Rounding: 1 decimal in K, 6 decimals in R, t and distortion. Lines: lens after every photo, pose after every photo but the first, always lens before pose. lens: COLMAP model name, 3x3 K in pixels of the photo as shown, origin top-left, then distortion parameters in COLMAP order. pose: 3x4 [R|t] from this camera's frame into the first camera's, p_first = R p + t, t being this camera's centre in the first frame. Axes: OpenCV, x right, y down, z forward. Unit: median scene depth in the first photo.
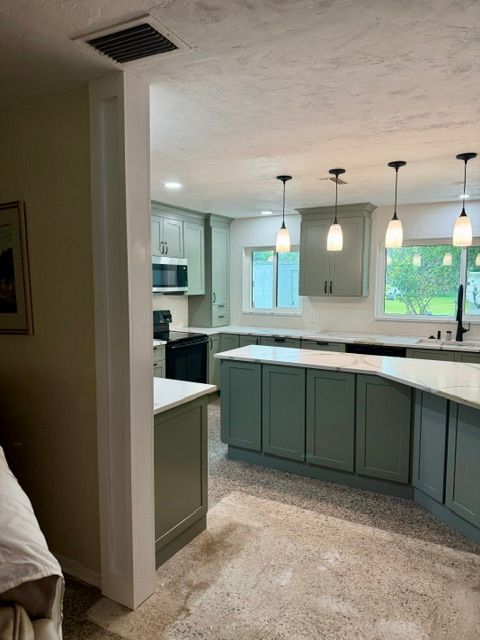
lens RADIAL K [[445.6, 0, 238.0], [0, 445.6, 322.5], [0, 0, 1]] dist [0.109599, -0.156659]
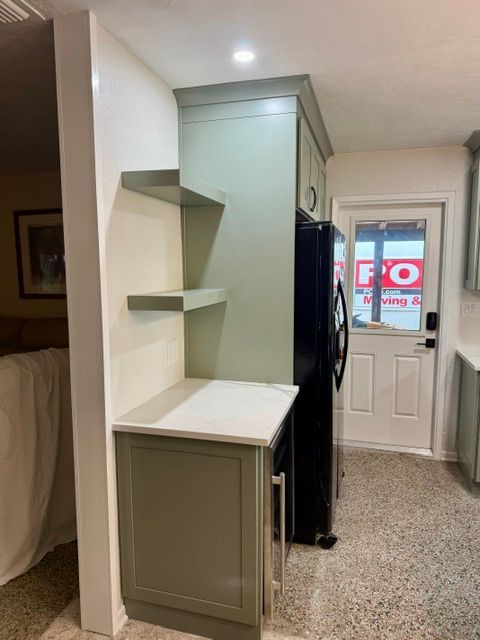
lens RADIAL K [[454.9, 0, 240.0], [0, 454.9, 320.0], [0, 0, 1]] dist [0.030390, -0.035616]
pose [[0.243564, 0.108182, -0.963833, 0.265465], [-0.087065, 0.992186, 0.089363, -0.034808], [0.965969, 0.062151, 0.251079, 0.419326]]
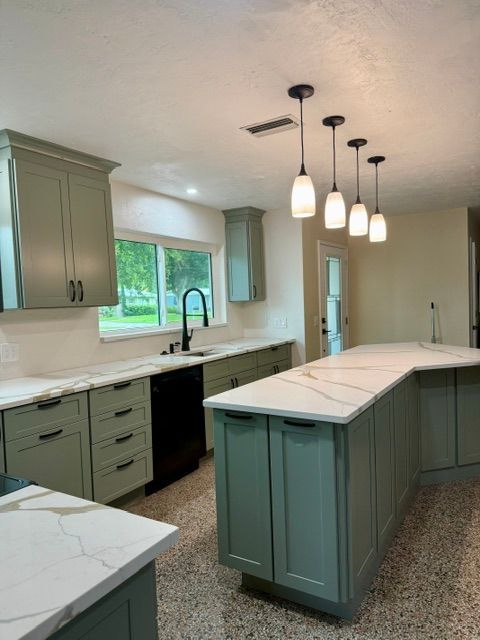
lens RADIAL K [[454.9, 0, 240.0], [0, 454.9, 320.0], [0, 0, 1]] dist [0.030390, -0.035616]
pose [[0.035561, -0.047581, 0.998234, -0.378629], [0.130438, 0.990542, 0.042568, -0.041799], [-0.990819, 0.128694, 0.041431, 0.794309]]
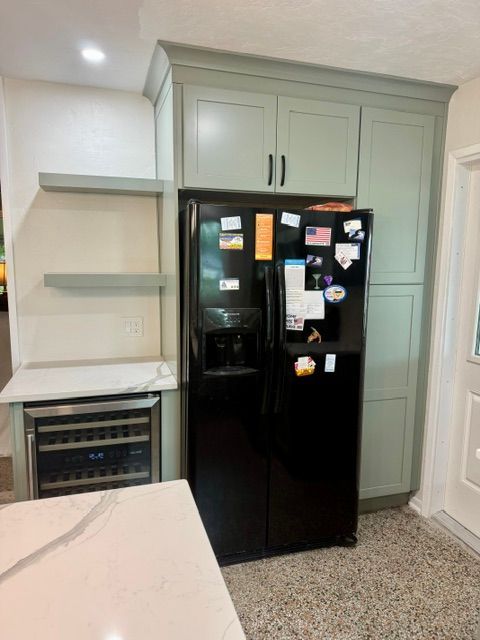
lens RADIAL K [[454.9, 0, 240.0], [0, 454.9, 320.0], [0, 0, 1]] dist [0.030390, -0.035616]
pose [[-0.679314, 0.091799, -0.728084, 0.110446], [-0.081701, 0.976516, 0.199350, -0.079313], [0.729286, 0.194907, -0.655861, 0.895037]]
